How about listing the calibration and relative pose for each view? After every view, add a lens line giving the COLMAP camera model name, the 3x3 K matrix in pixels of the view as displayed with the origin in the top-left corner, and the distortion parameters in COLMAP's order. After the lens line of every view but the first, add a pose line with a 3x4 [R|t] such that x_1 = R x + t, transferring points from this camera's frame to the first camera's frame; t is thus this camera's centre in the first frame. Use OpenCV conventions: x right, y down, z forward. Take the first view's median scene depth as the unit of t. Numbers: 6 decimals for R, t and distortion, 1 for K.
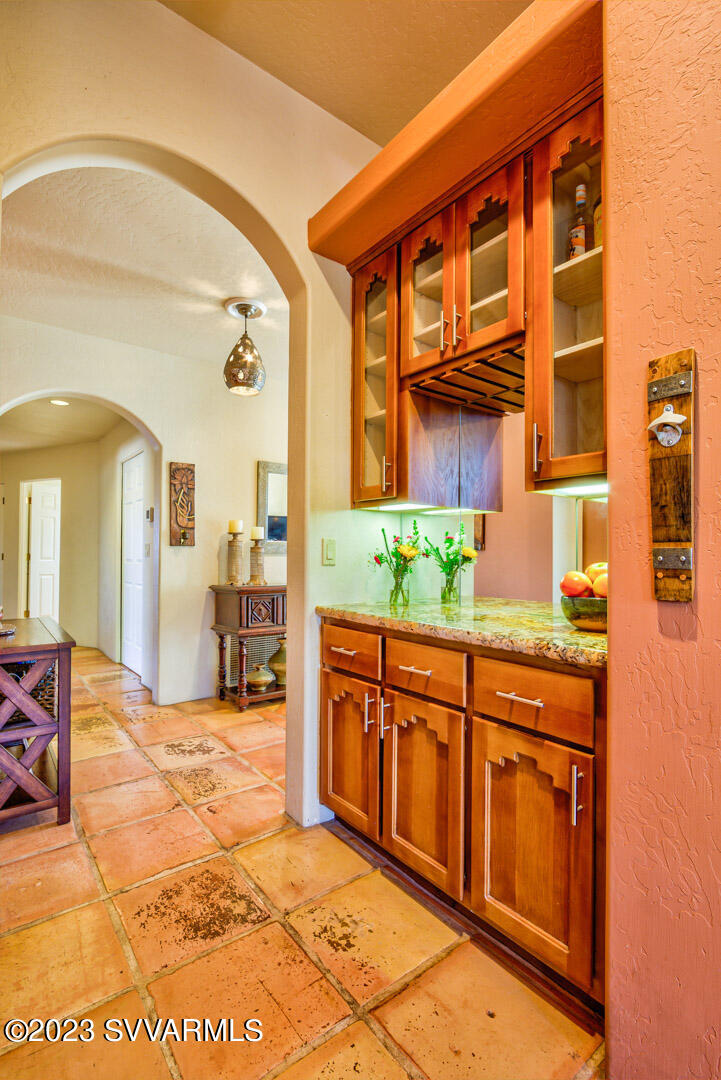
lens RADIAL K [[487.2, 0, 354.2], [0, 487.2, 547.5], [0, 0, 1]] dist [-0.008759, -0.000911]
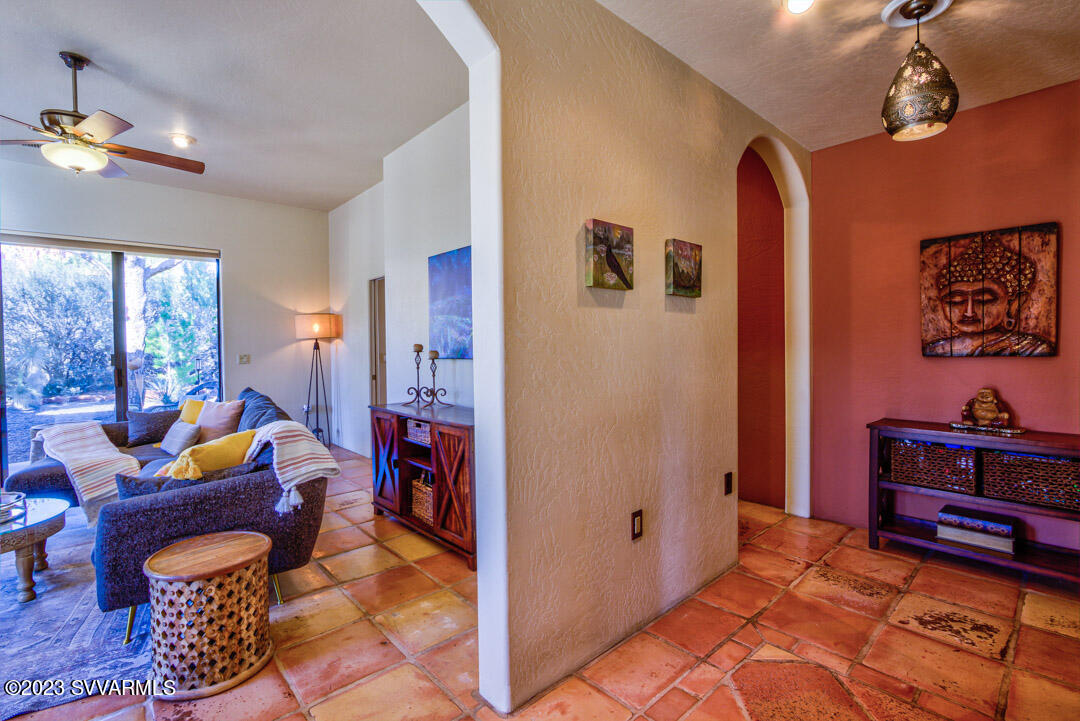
lens RADIAL K [[487.2, 0, 546.7], [0, 487.2, 355.5], [0, 0, 1]] dist [-0.008759, -0.000911]
pose [[-0.996583, 0.019330, -0.080299, 0.366011], [0.019607, 0.999804, -0.002662, -0.026214], [0.080232, -0.004227, -0.996767, 1.733769]]
